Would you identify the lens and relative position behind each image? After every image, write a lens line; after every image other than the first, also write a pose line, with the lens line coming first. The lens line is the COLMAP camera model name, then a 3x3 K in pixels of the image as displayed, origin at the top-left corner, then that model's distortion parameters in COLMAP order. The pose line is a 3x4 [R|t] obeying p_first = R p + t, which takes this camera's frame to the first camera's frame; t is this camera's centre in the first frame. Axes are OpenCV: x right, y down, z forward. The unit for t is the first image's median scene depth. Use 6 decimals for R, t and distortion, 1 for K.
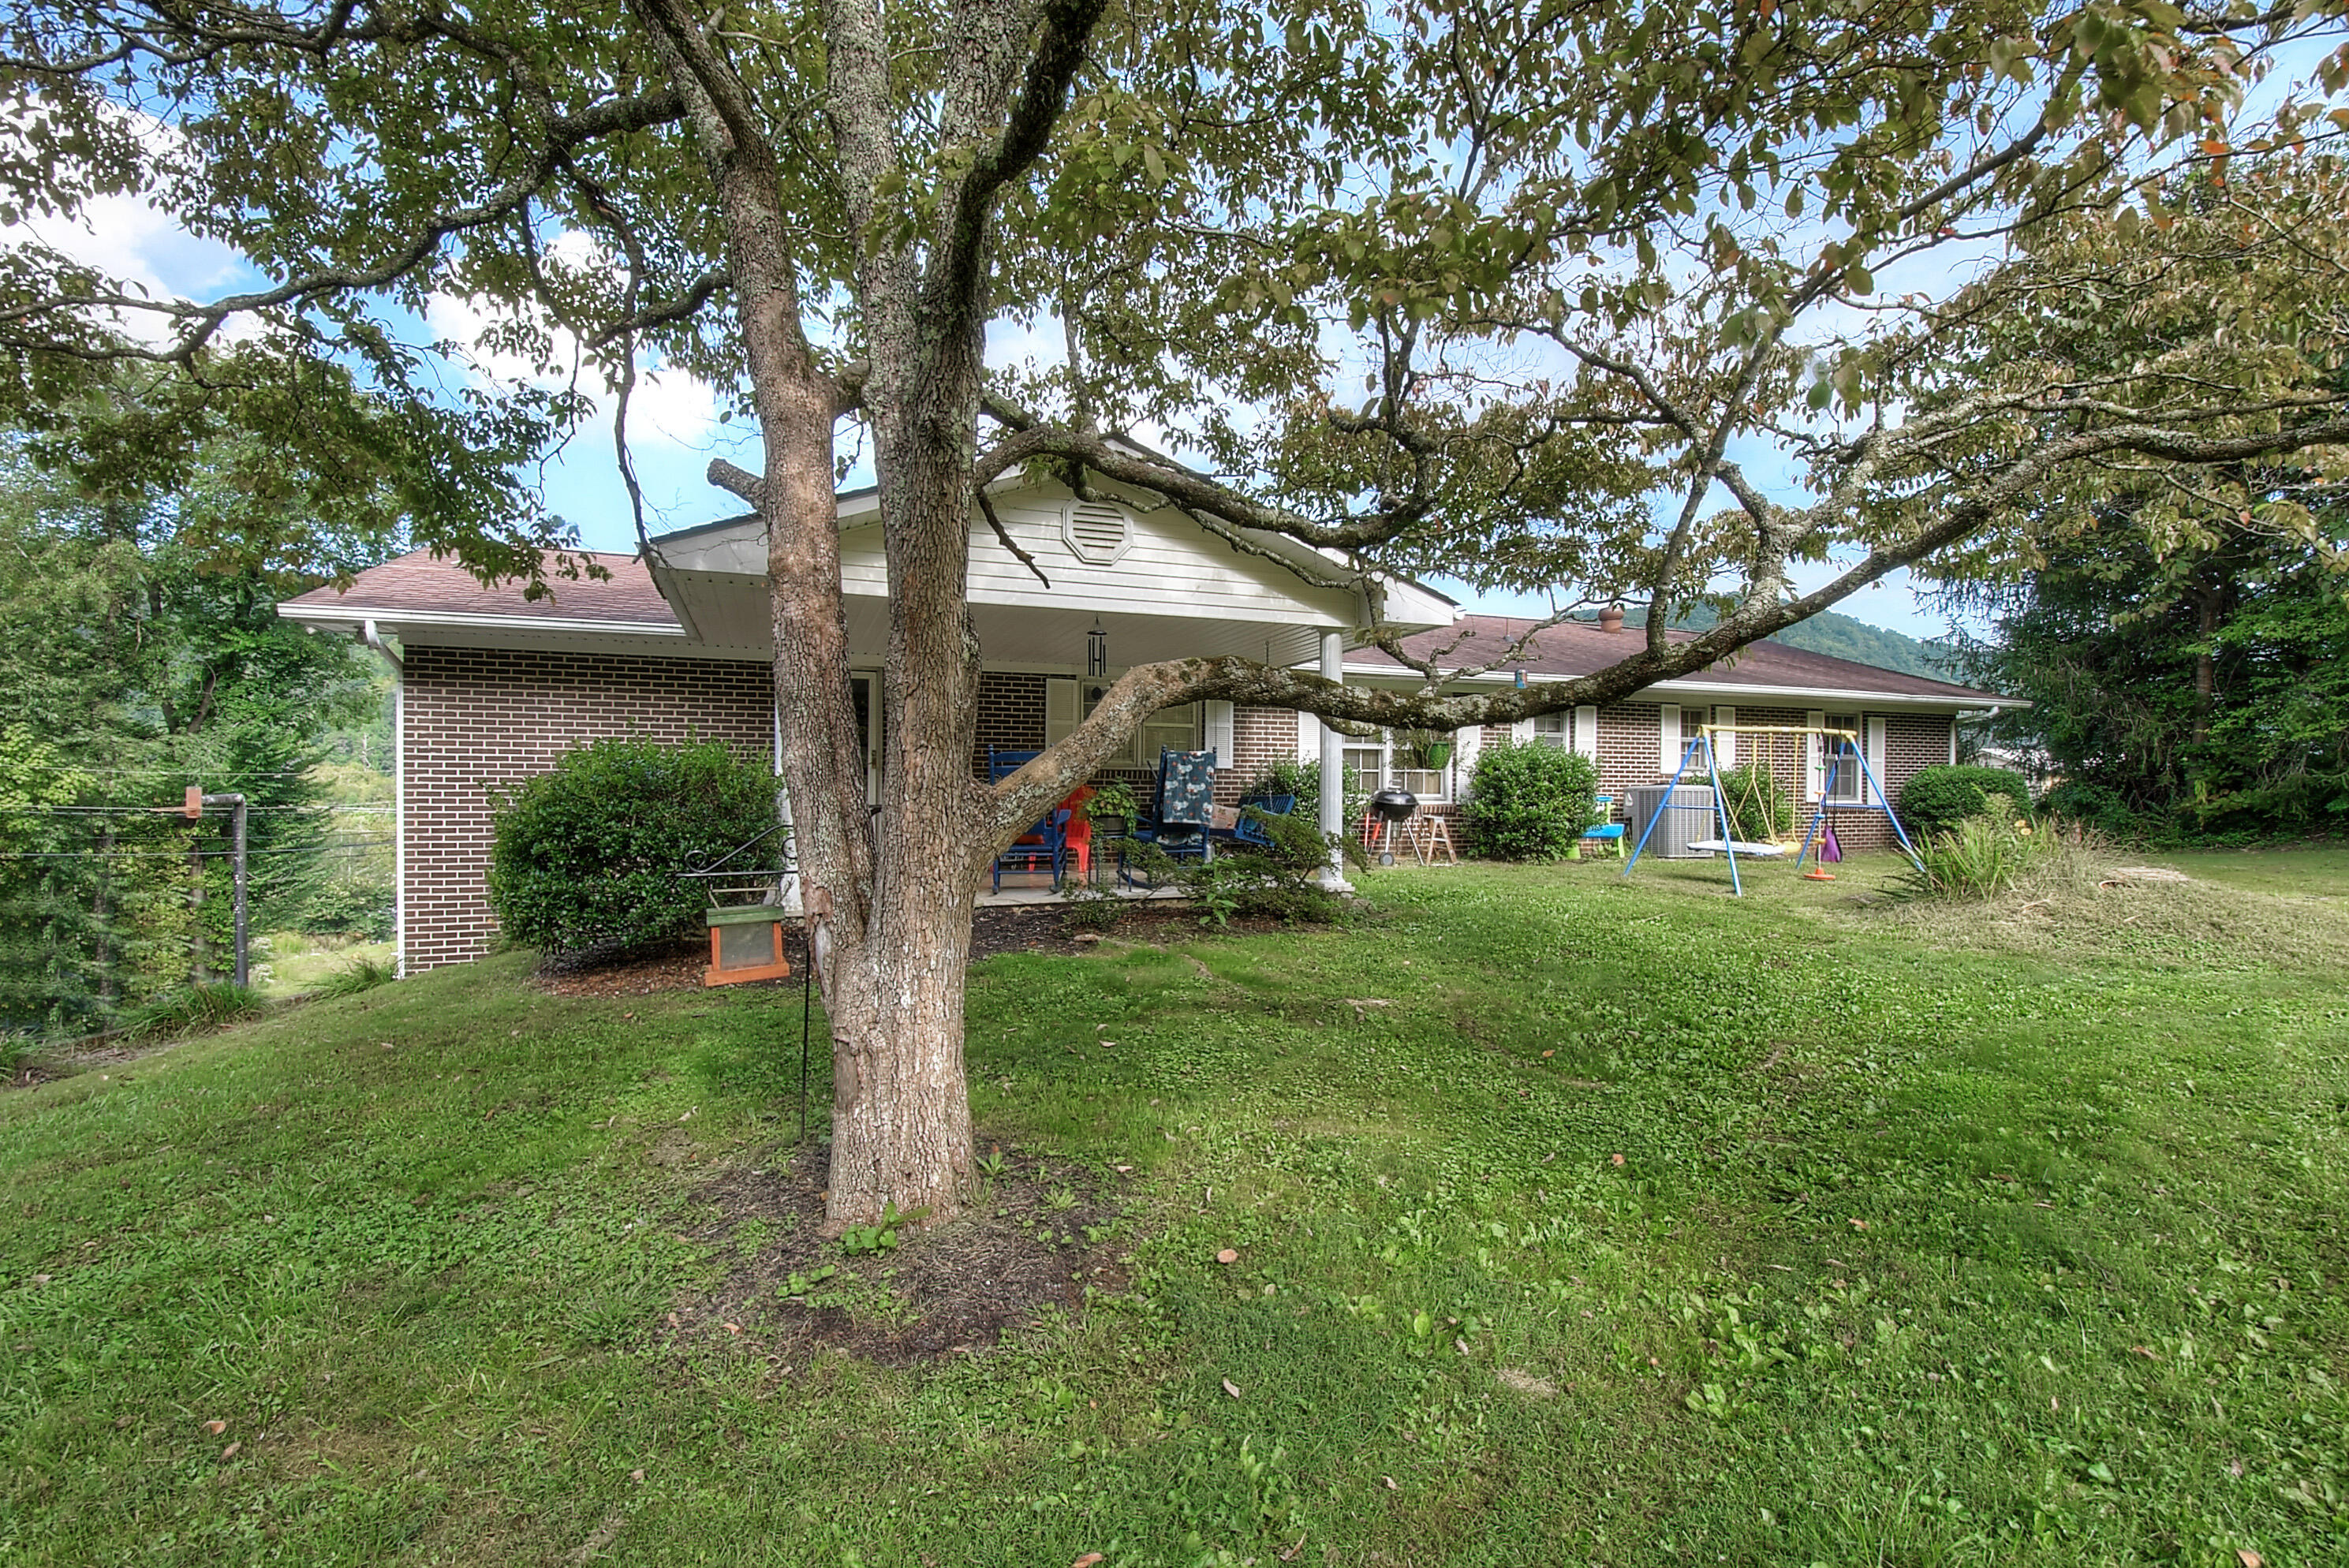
lens RADIAL K [[1029.1, 0, 1183.9], [0, 1029.1, 781.4], [0, 0, 1]] dist [0.008119, -0.010692]
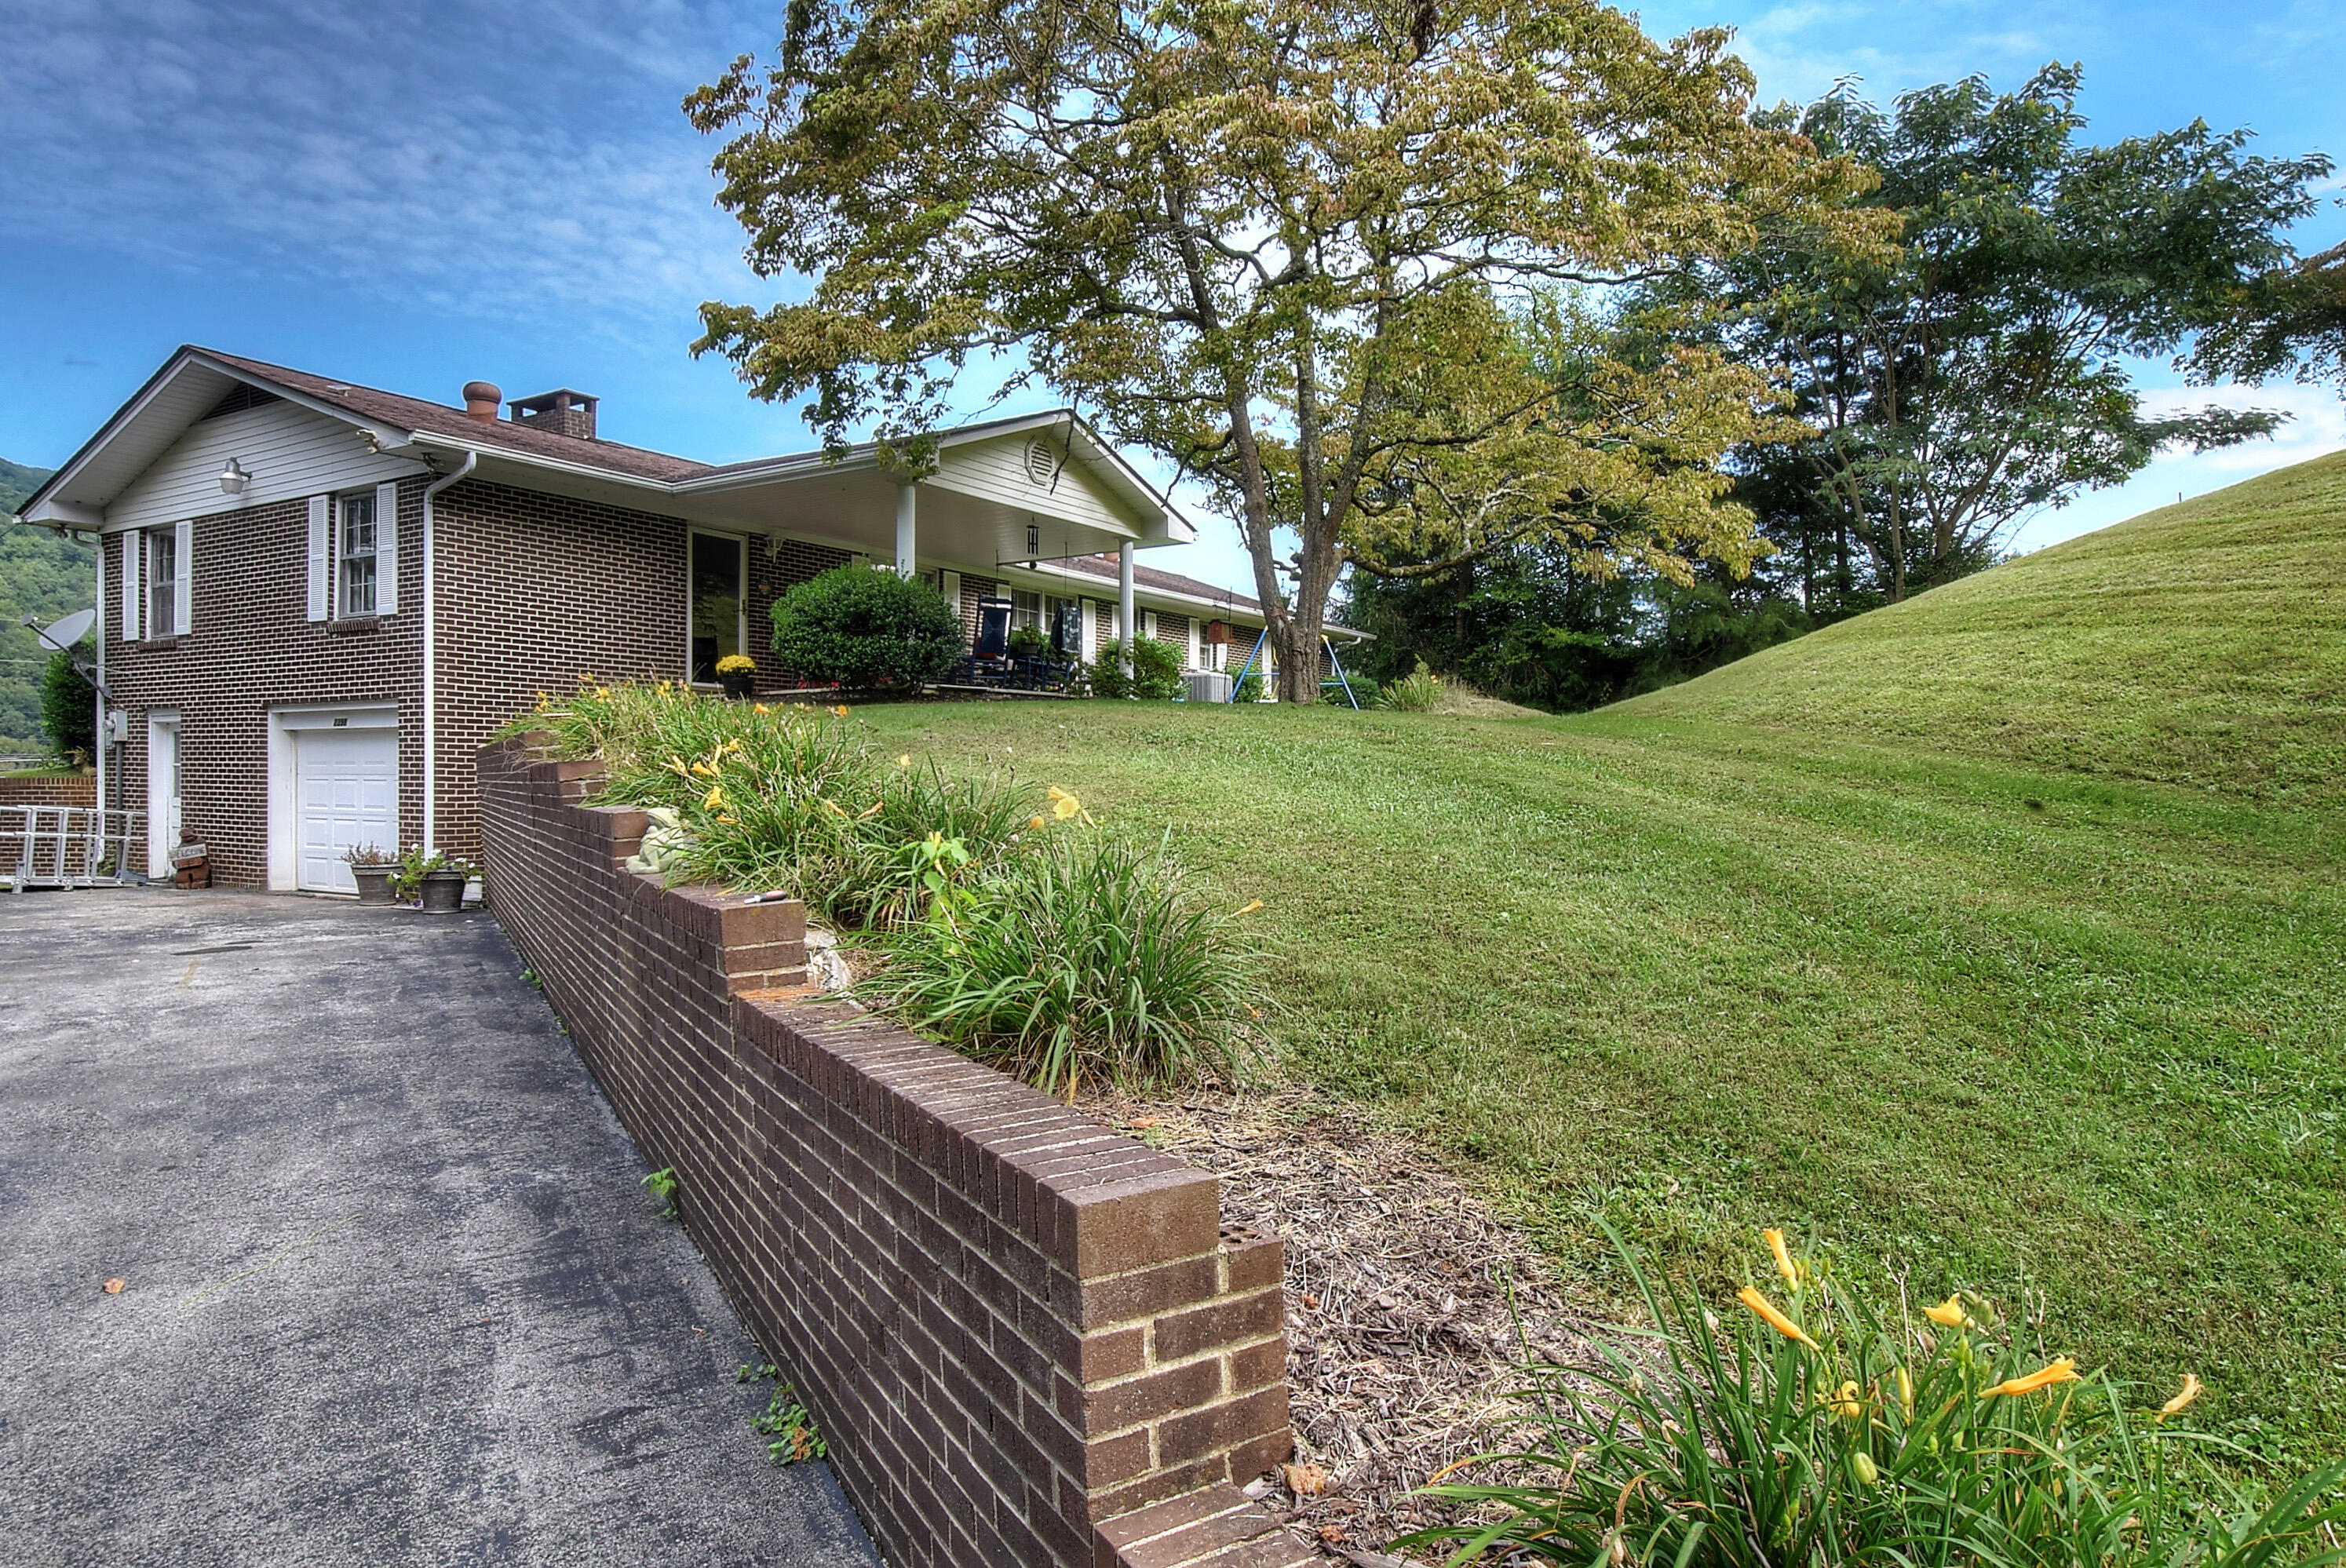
lens RADIAL K [[1445.4, 0, 1173.0], [0, 1445.4, 784.0], [0, 0, 1]] dist [-0.007549, -0.003368]
pose [[0.804003, -0.001683, 0.594622, -0.854576], [-0.004182, 0.999955, 0.008484, 0.160773], [-0.594610, -0.009308, 0.803960, -0.637547]]
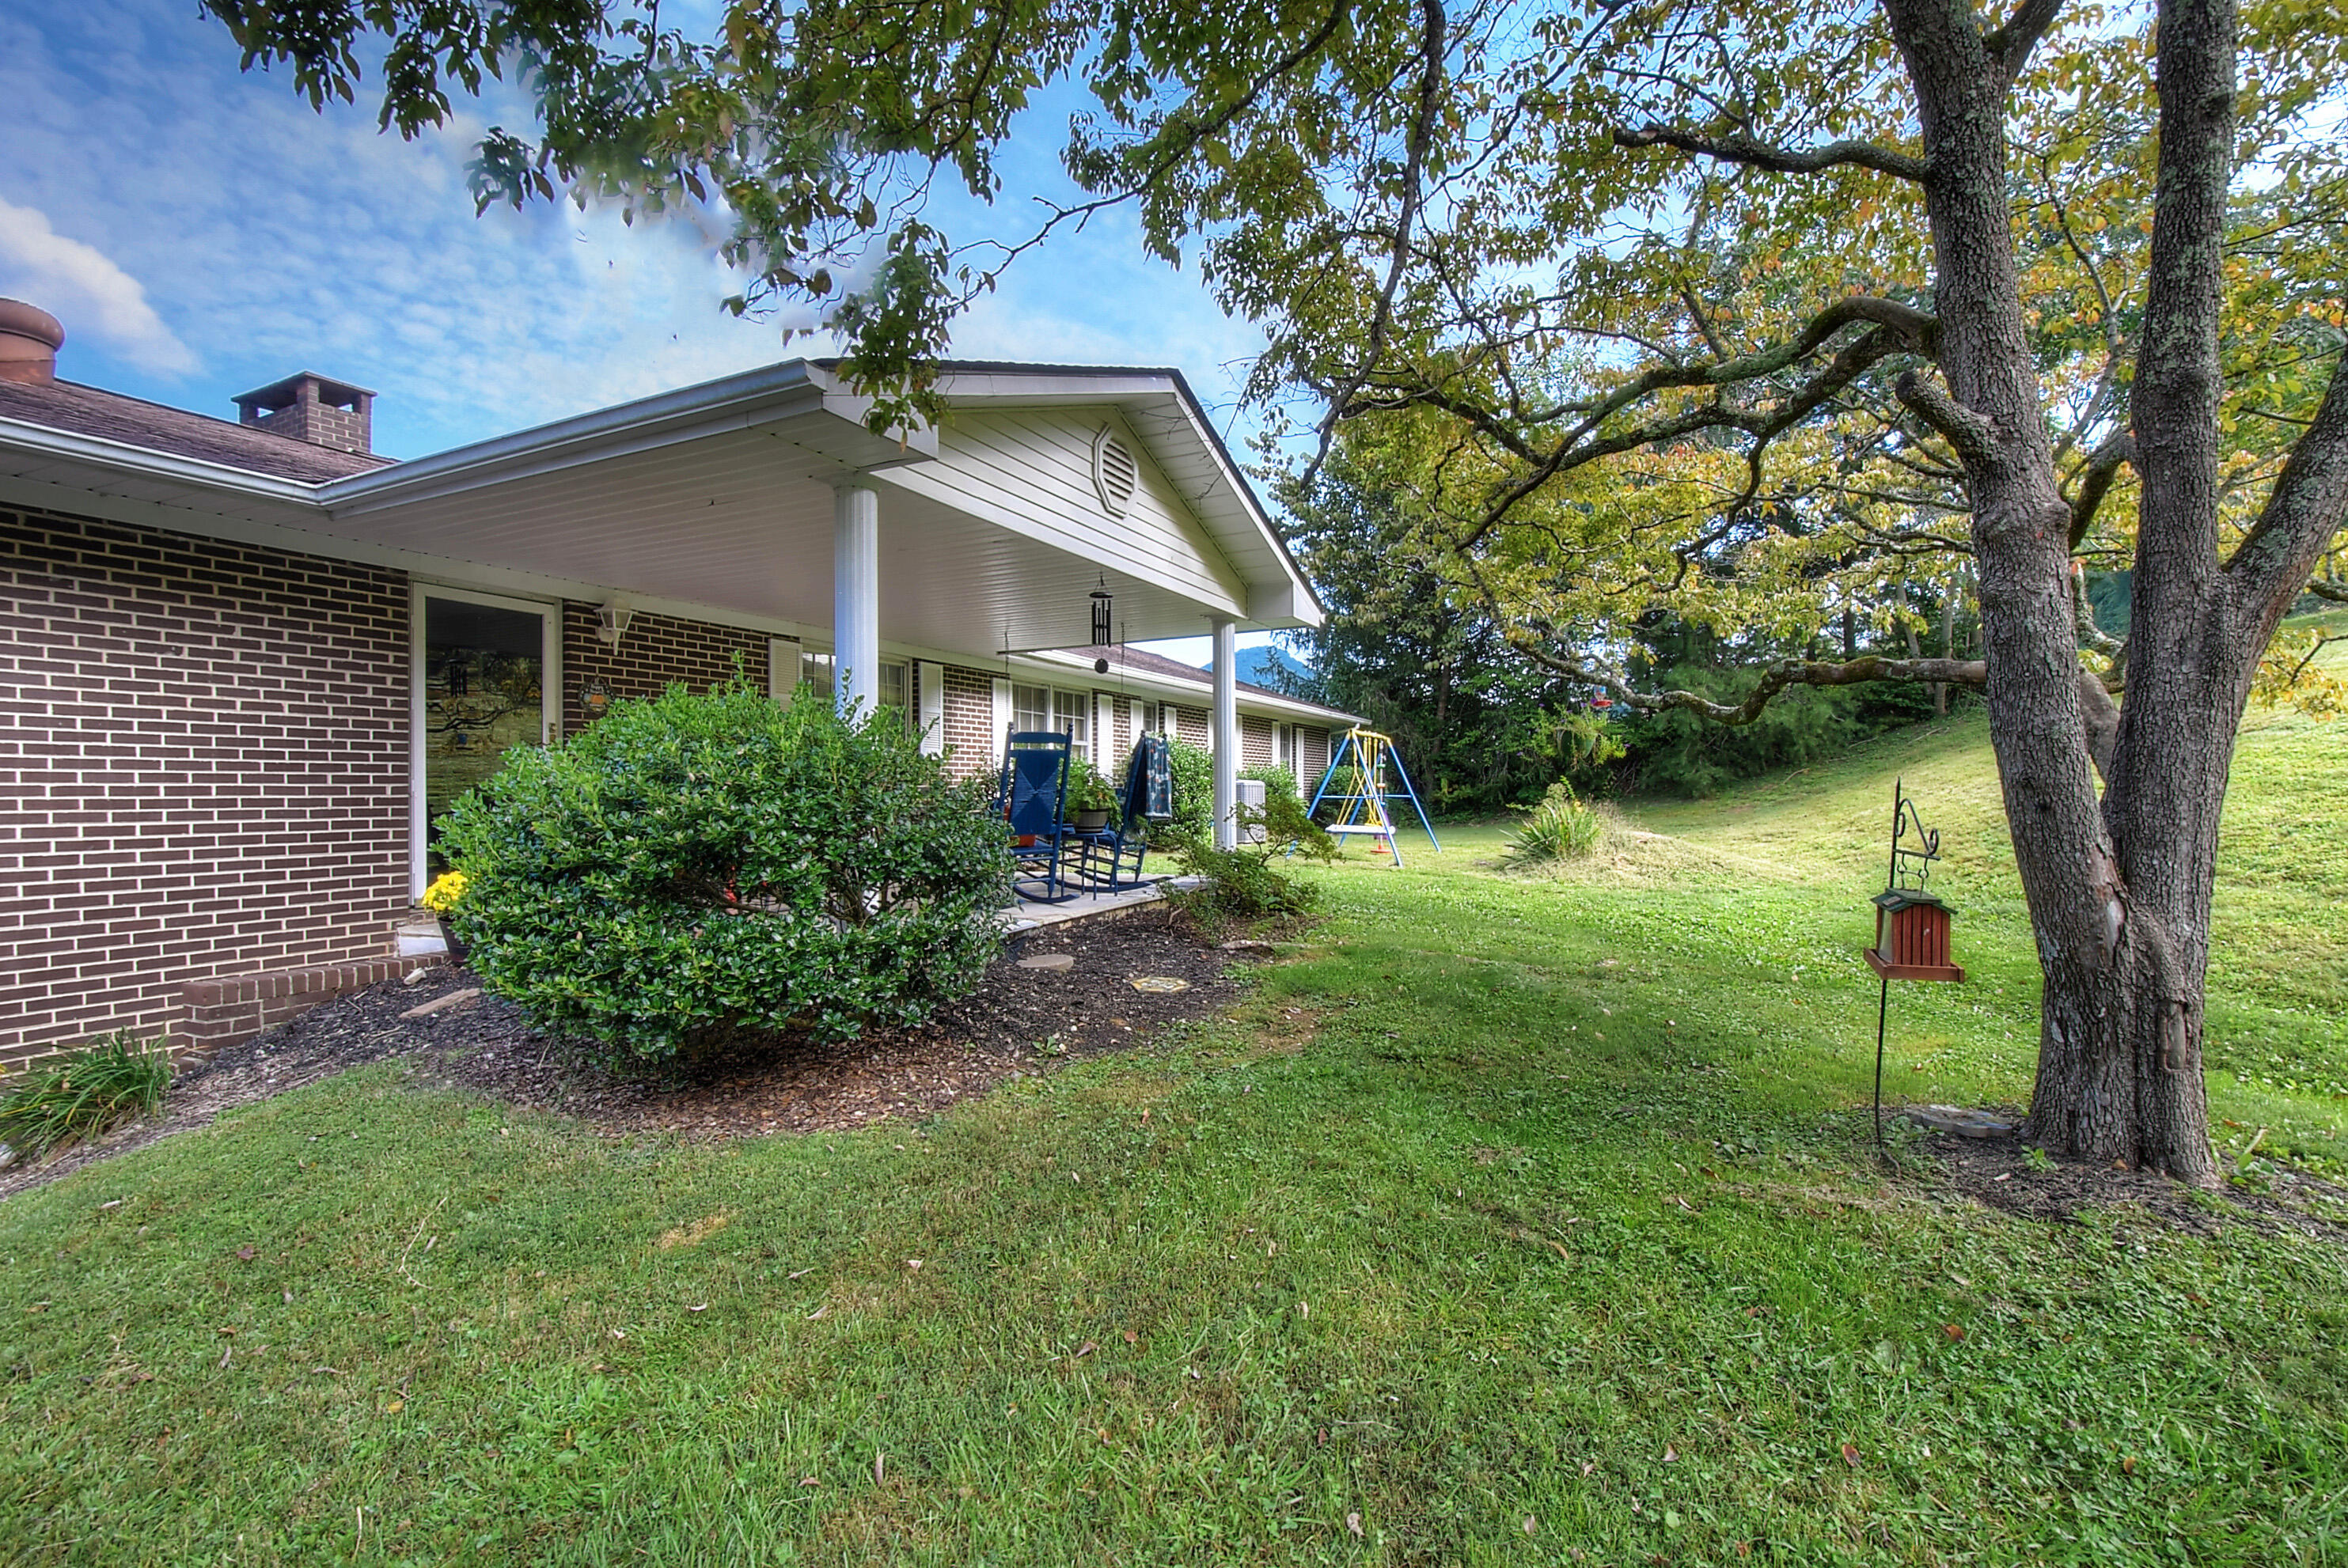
lens RADIAL K [[1043.3, 0, 1186.5], [0, 1043.3, 790.9], [0, 0, 1]] dist [0.008829, -0.010020]
pose [[0.731119, -0.005993, 0.682223, -0.432975], [0.002504, 0.999978, 0.006101, 0.009329], [-0.682245, -0.002753, 0.731118, 0.219224]]
